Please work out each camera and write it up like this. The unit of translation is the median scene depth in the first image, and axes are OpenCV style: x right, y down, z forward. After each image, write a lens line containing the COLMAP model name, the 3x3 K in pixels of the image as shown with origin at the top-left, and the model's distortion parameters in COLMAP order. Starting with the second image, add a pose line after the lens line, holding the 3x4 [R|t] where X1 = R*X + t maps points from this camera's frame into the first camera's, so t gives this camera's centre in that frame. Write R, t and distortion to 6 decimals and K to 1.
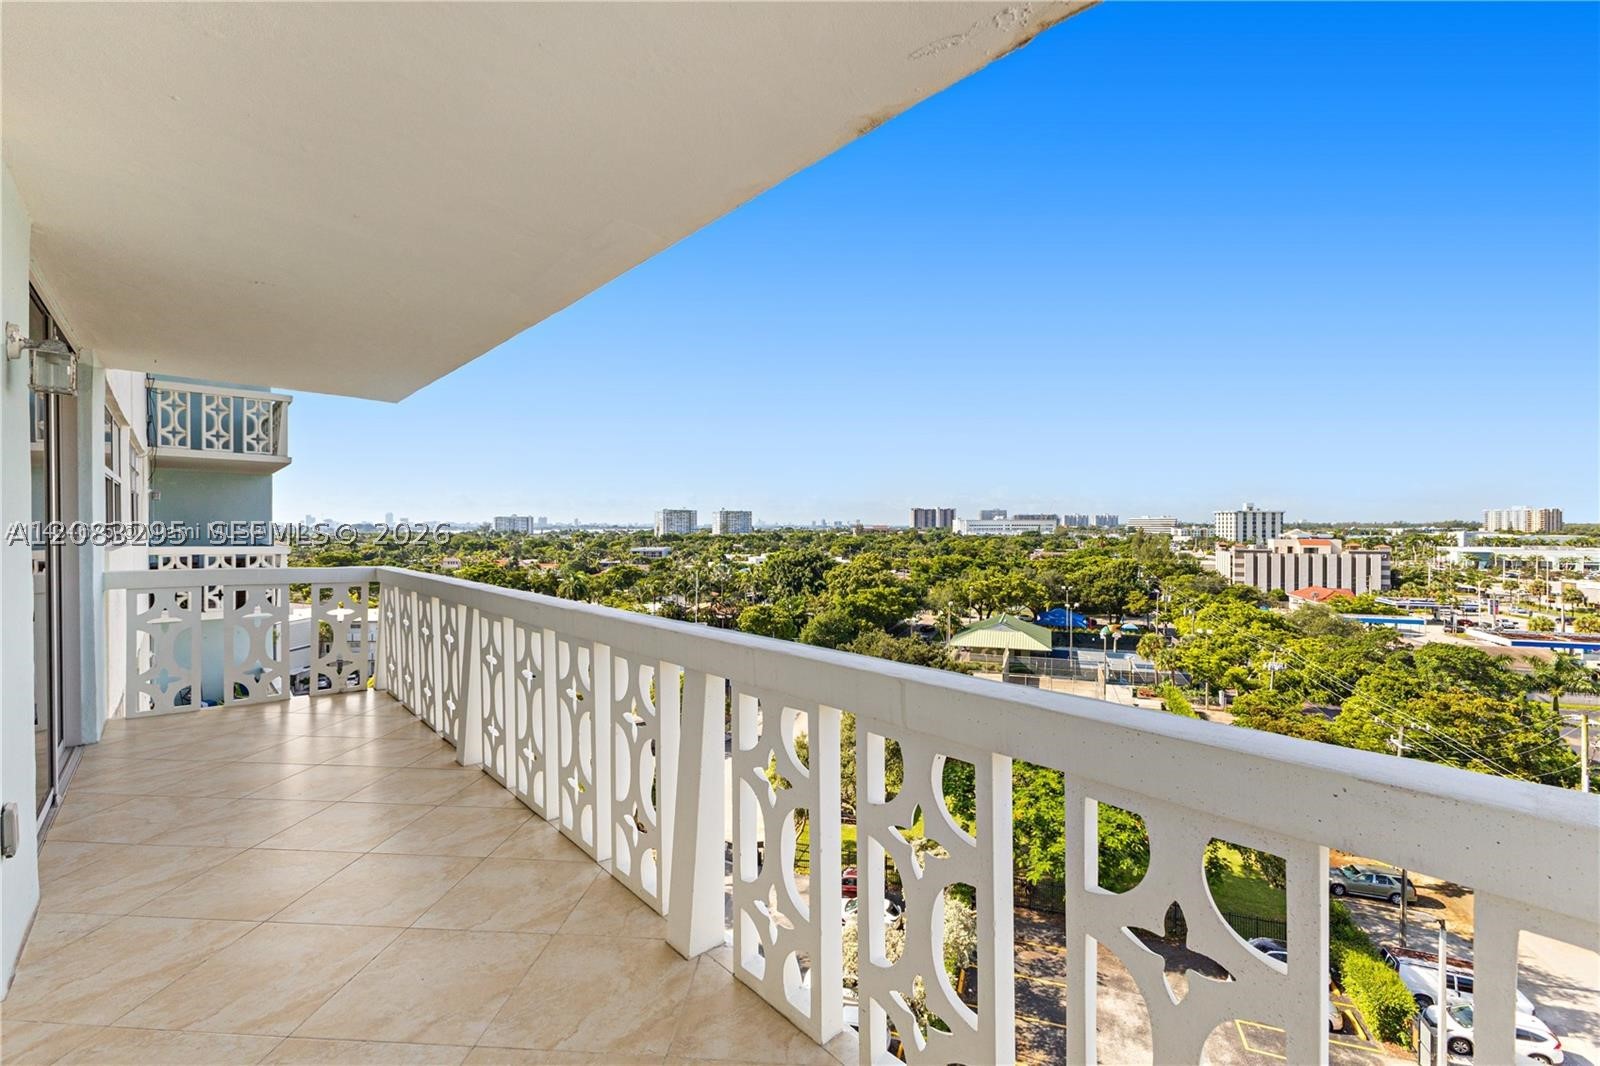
lens RADIAL K [[702.8, 0, 804.9], [0, 702.8, 516.9], [0, 0, 1]] dist [0.001507, 0.000117]
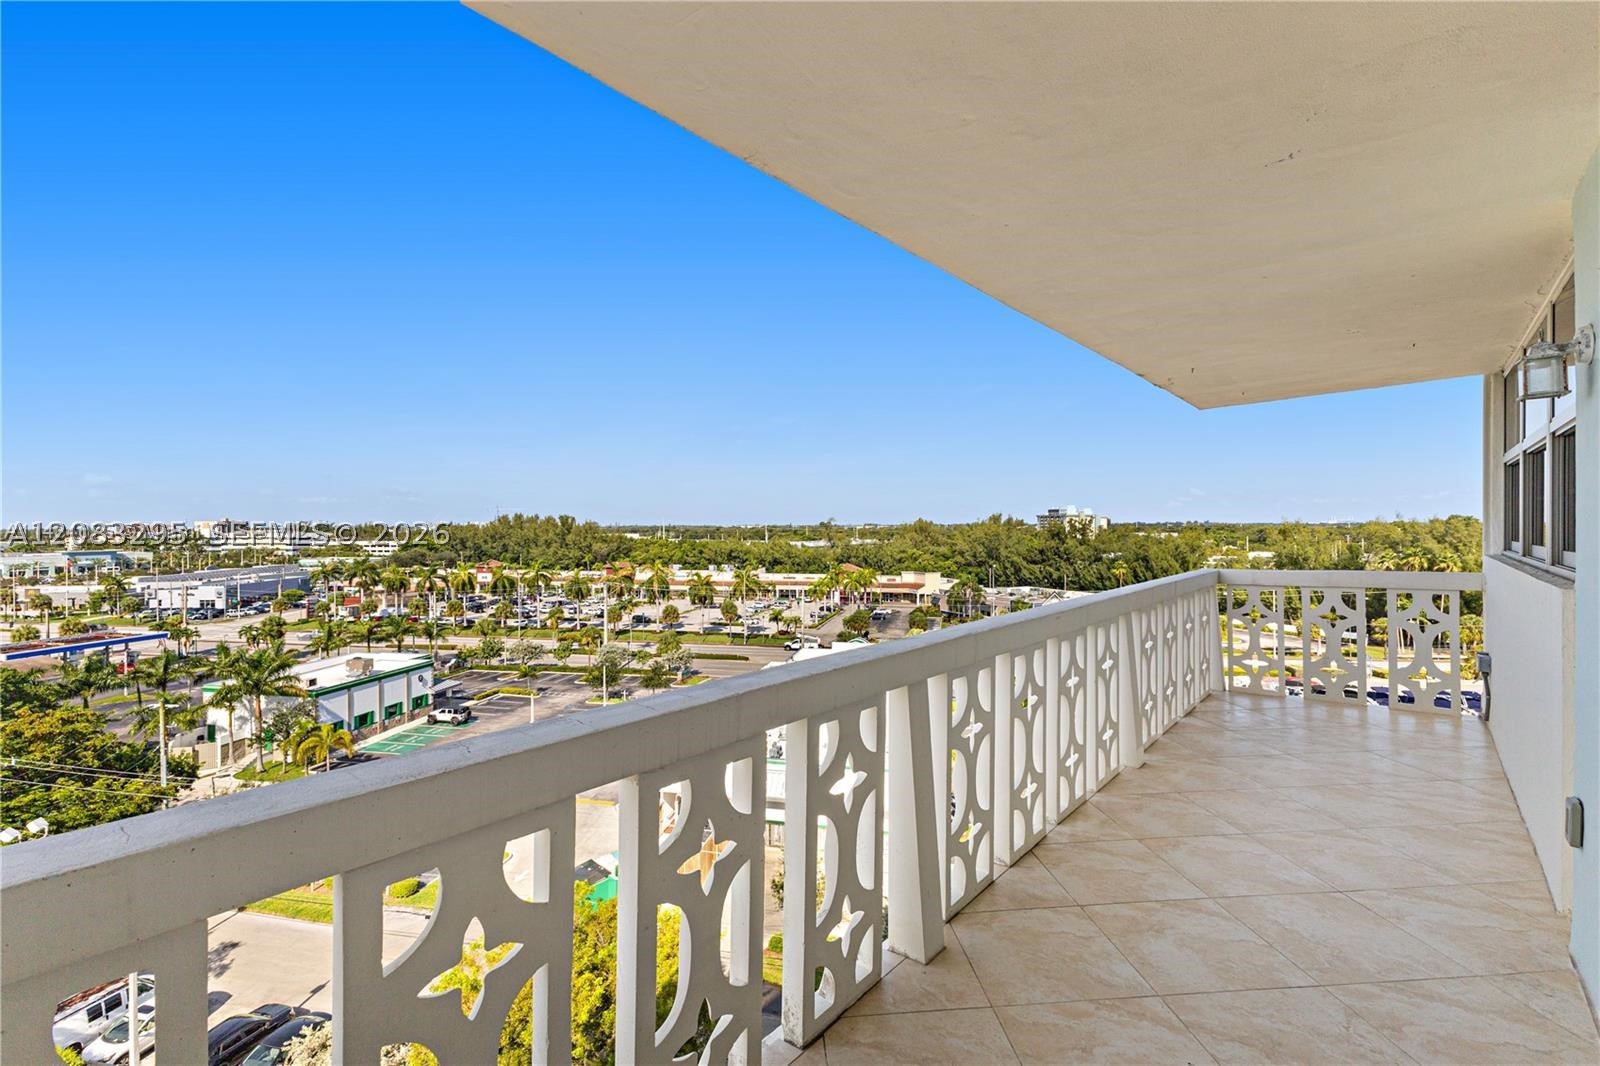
lens RADIAL K [[702.8, 0, 804.9], [0, 702.8, 516.9], [0, 0, 1]] dist [0.001507, 0.000117]
pose [[-0.132038, 0.009257, 0.991201, -0.128822], [-0.001191, 0.999954, -0.009497, -0.000176], [-0.991244, -0.002435, -0.132021, 0.145152]]
